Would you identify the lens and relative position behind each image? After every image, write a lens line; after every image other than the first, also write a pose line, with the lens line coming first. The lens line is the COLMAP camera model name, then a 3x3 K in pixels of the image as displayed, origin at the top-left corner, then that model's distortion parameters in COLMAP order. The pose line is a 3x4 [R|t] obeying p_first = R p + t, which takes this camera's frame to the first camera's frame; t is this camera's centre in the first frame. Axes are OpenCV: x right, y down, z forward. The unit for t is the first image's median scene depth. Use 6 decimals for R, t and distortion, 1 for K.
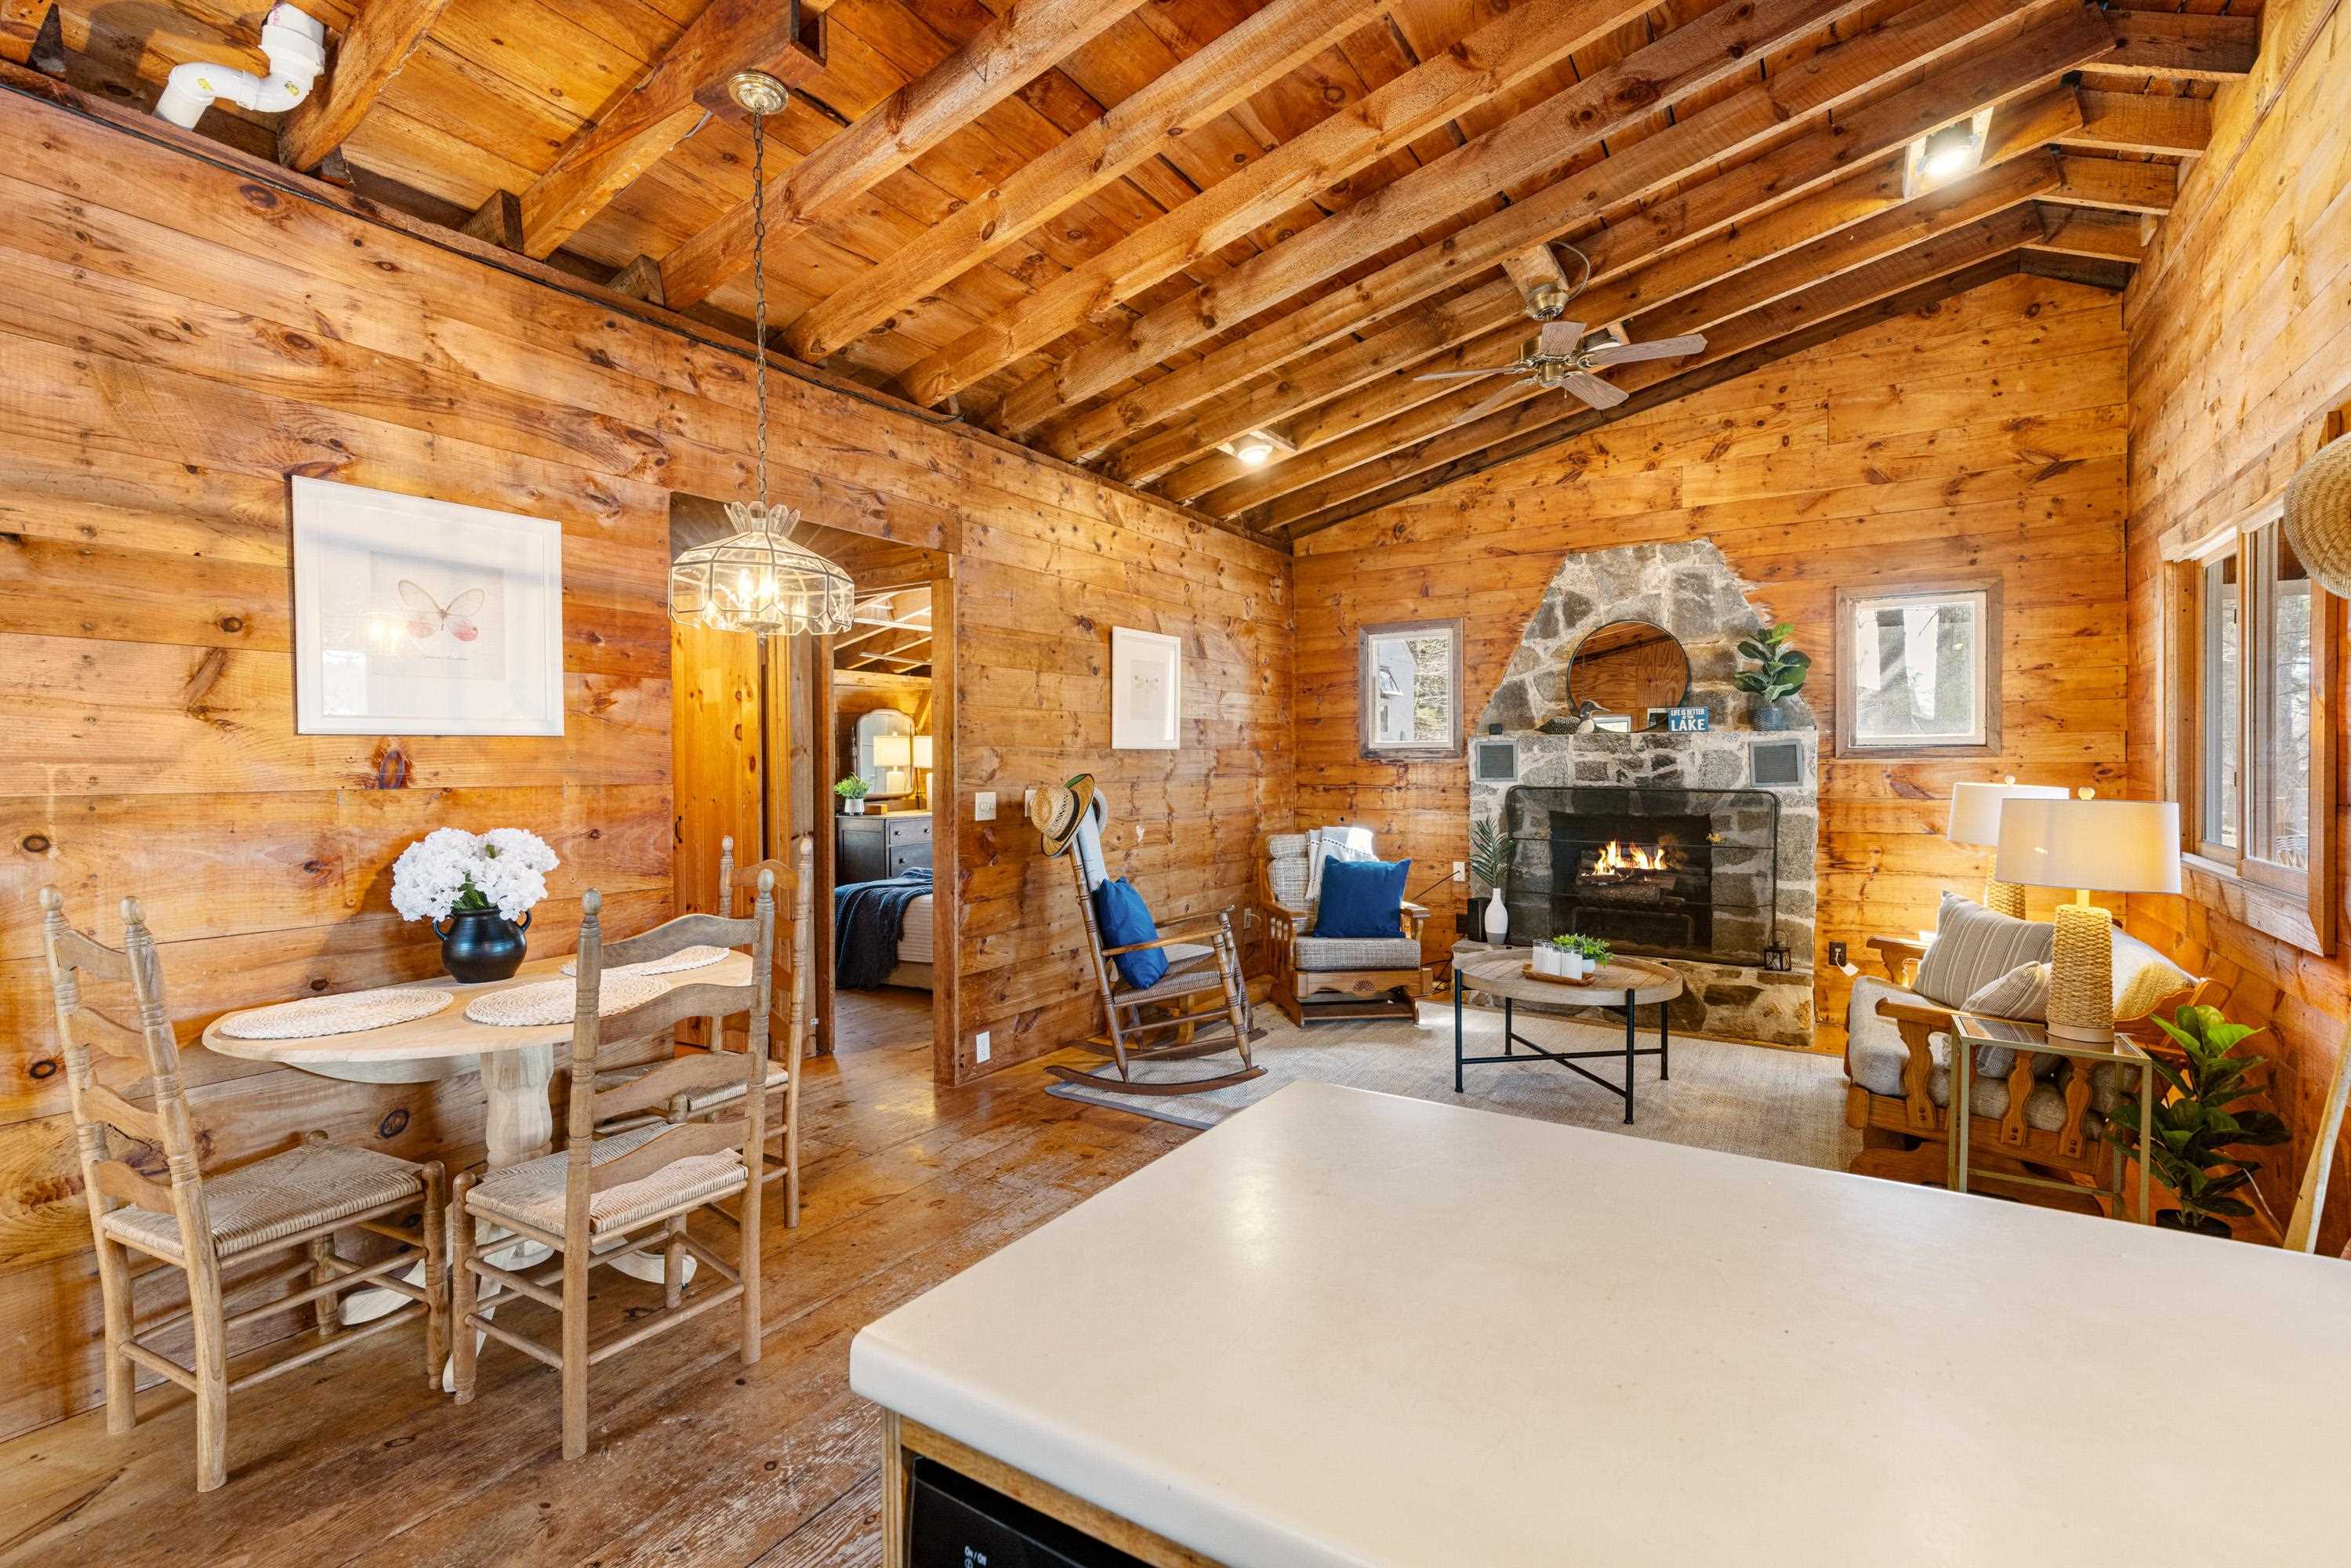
lens RADIAL K [[1067.3, 0, 1178.7], [0, 1067.3, 772.9], [0, 0, 1]] dist [-0.000155, -0.000053]
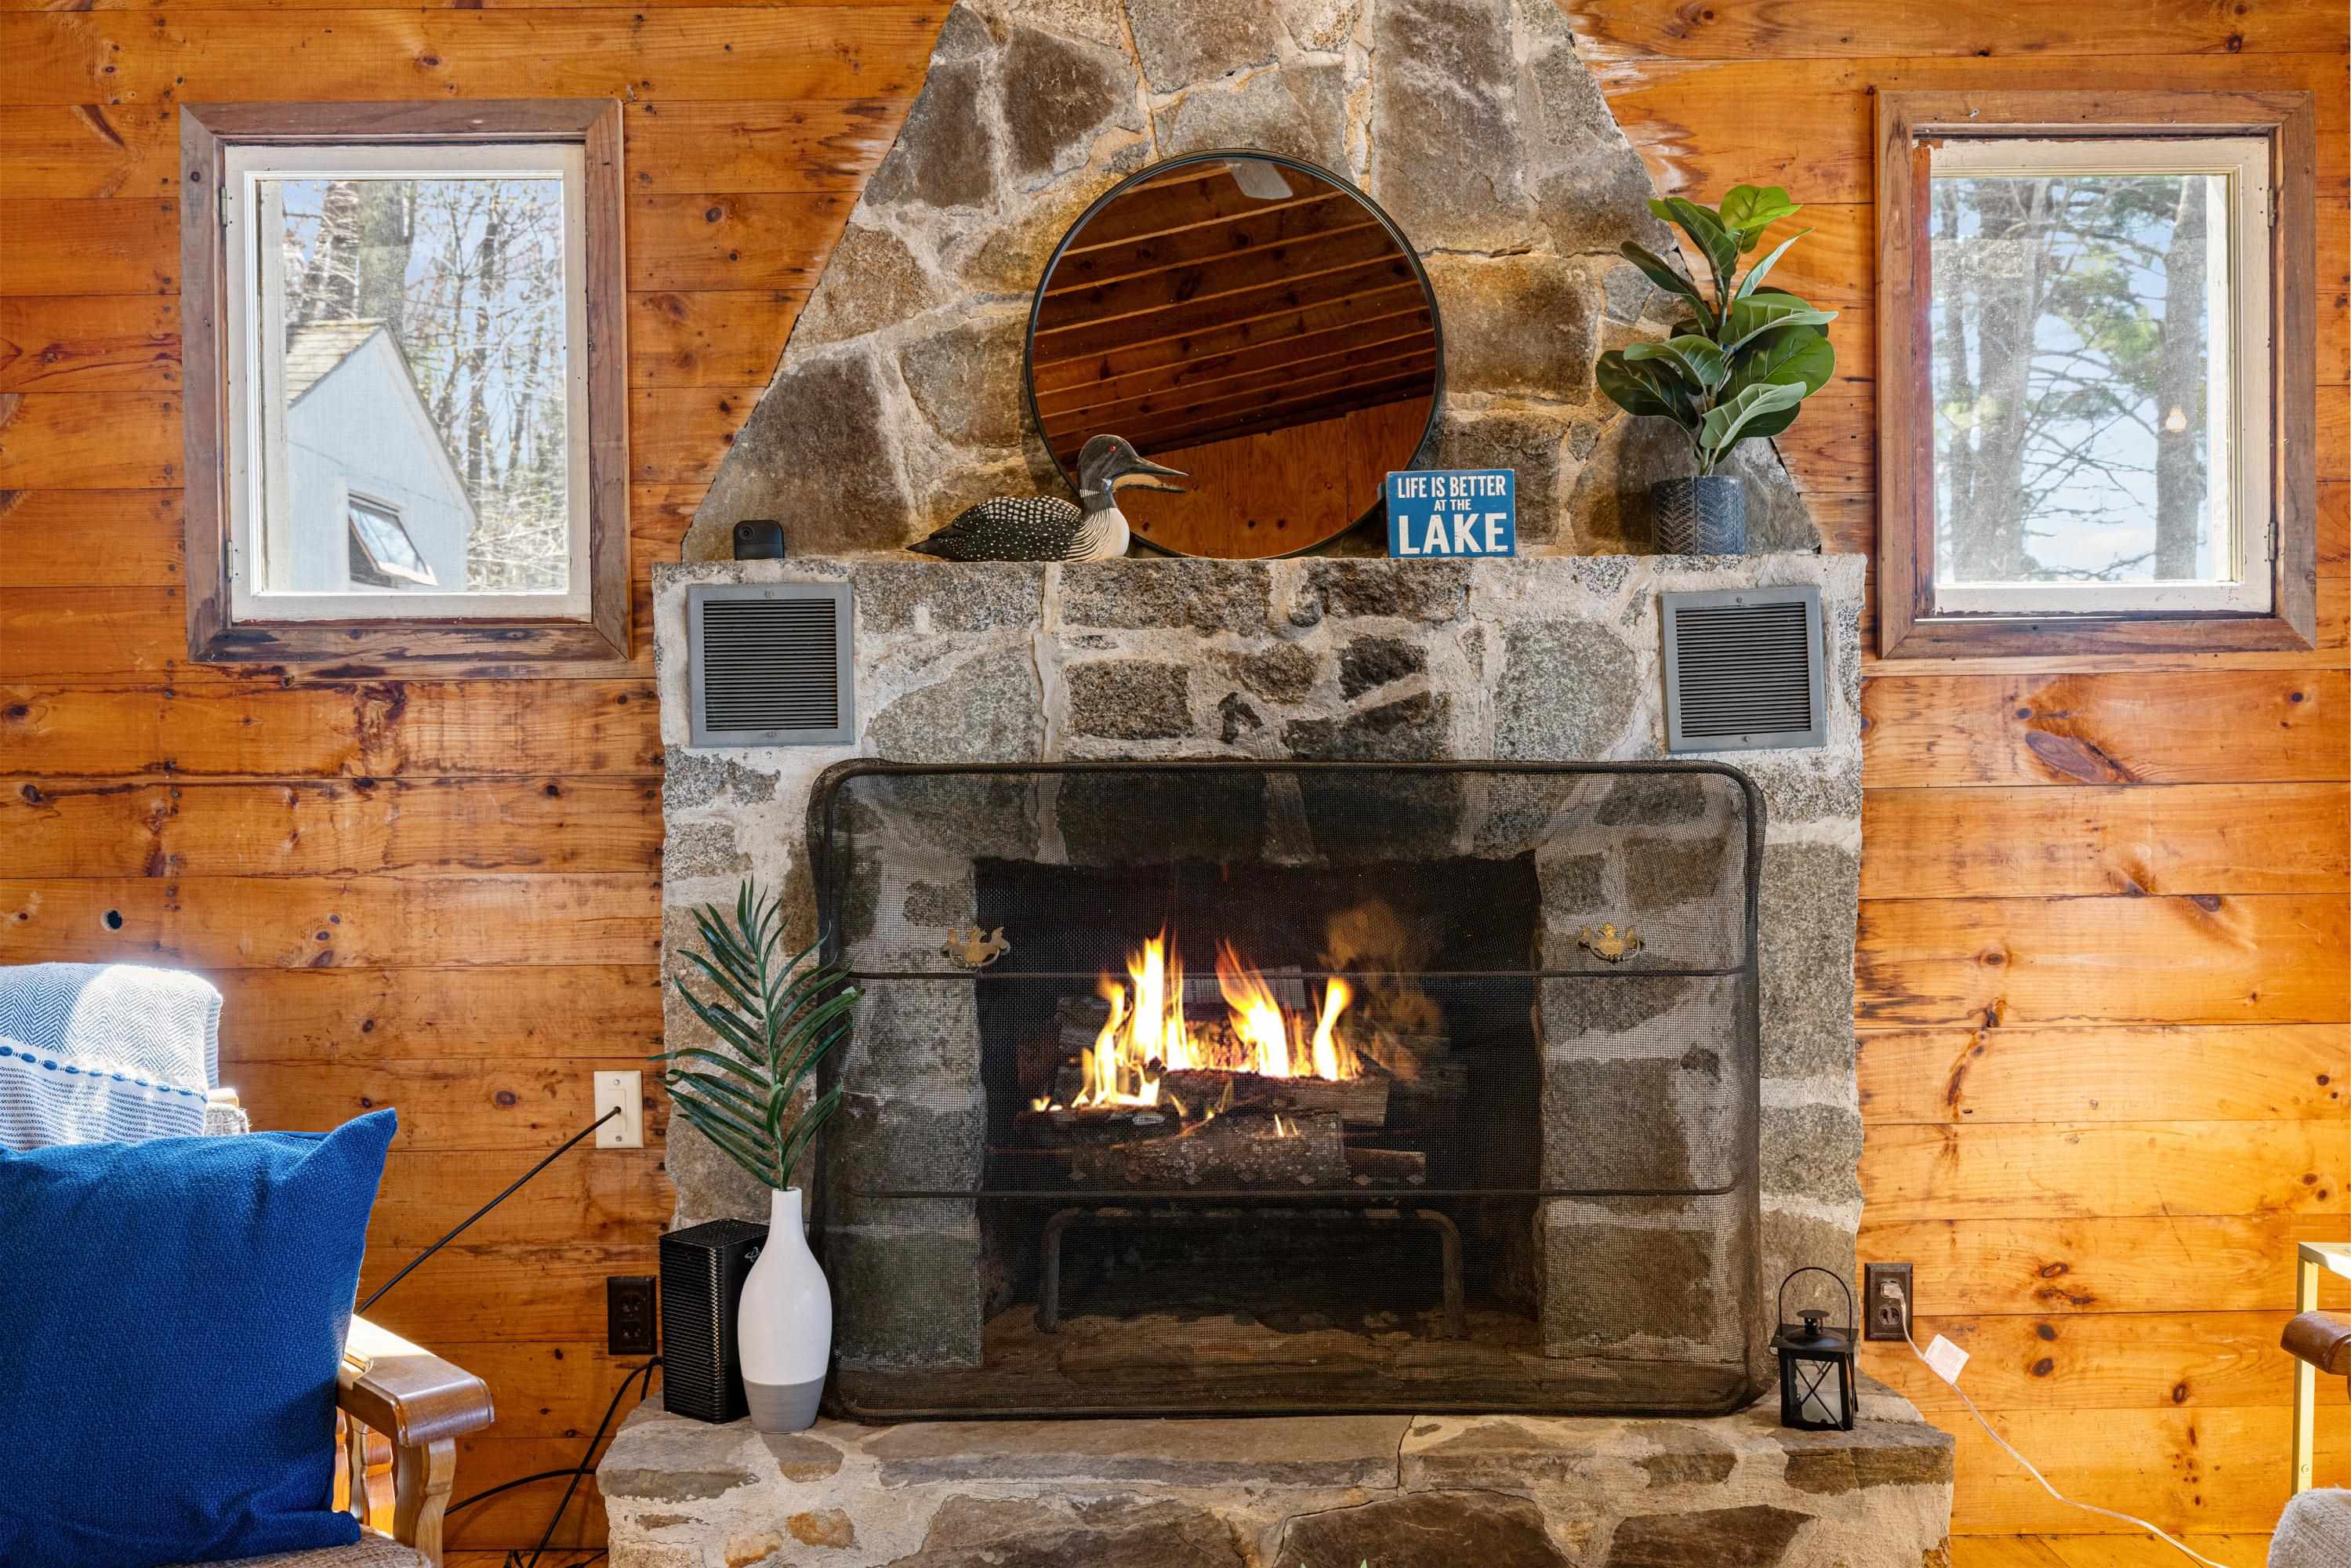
lens RADIAL K [[1922.3, 0, 1175.5], [0, 1922.3, 784.0], [0, 0, 1]] dist [0.003133, 0.004182]
pose [[0.845524, -0.006473, 0.533898, 0.142020], [0.011691, 0.999911, -0.006393, 0.021399], [-0.533809, 0.011648, 0.845525, 0.586357]]
